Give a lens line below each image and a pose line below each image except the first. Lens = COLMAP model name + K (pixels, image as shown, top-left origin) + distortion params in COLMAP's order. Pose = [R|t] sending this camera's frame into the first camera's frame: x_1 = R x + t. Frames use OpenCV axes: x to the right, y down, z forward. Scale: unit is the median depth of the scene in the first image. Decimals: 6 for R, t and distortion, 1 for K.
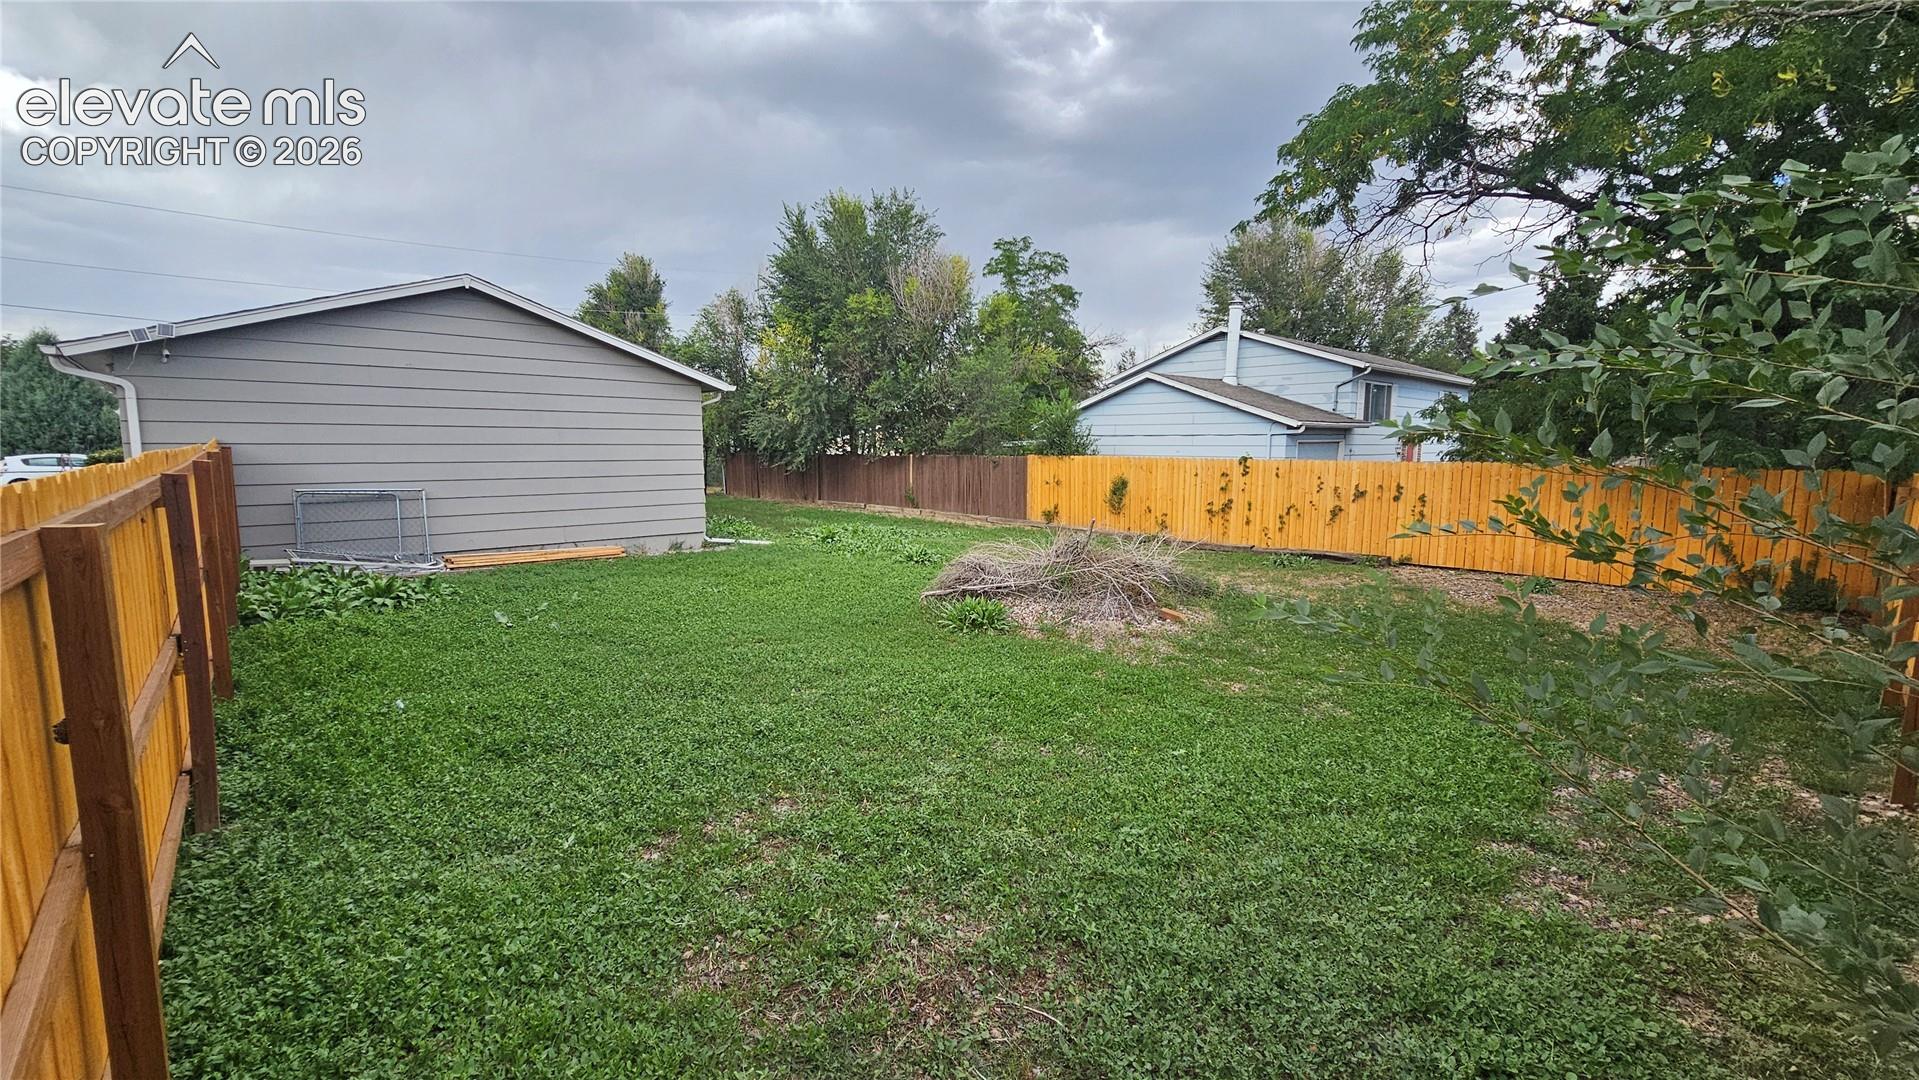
lens RADIAL K [[789.2, 0, 970.1], [0, 789.2, 542.7], [0, 0, 1]] dist [-0.001051, 0.000034]
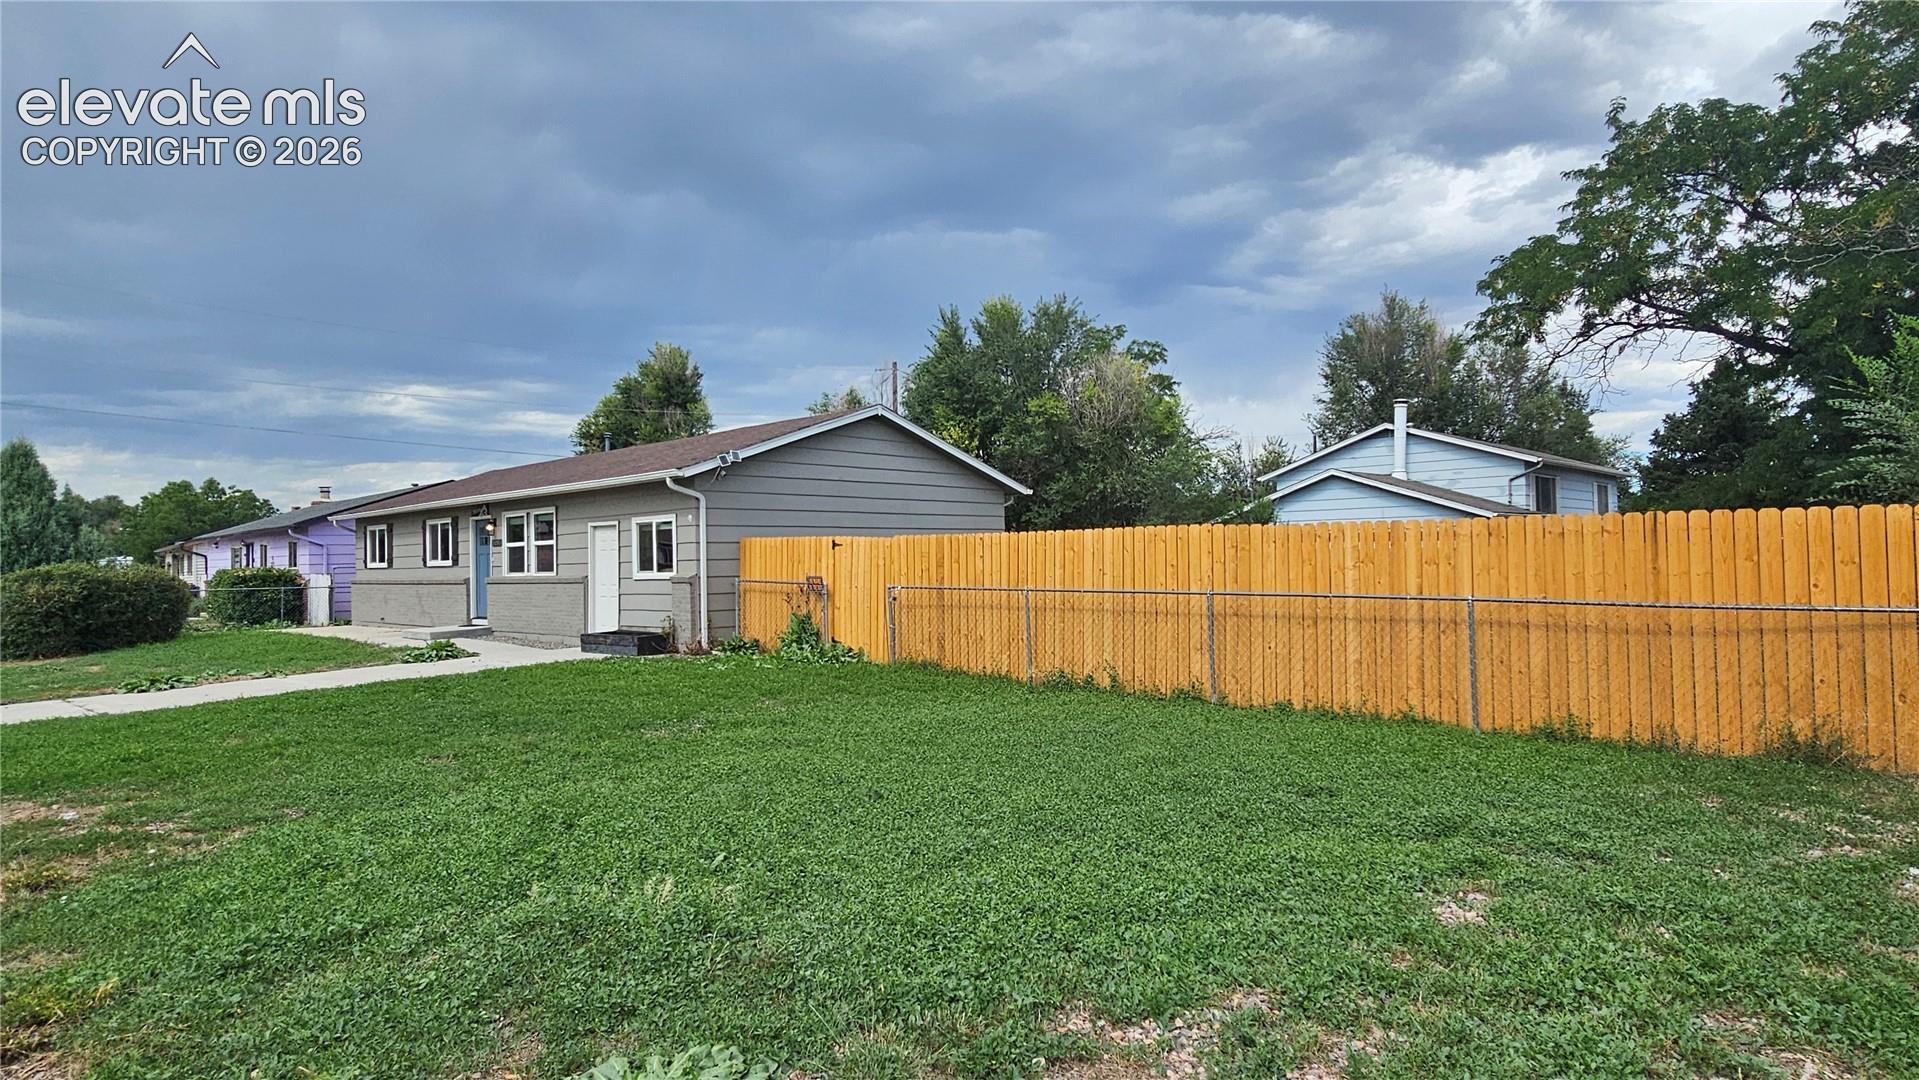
lens RADIAL K [[1092.2, 0, 959.5], [0, 1092.2, 540.0], [0, 0, 1]] dist [-0.001298, -0.002407]
pose [[0.997717, -0.020360, 0.064389, -0.329072], [0.029433, 0.989246, -0.143267, 0.059312], [-0.060779, 0.144835, 0.987587, -0.336312]]
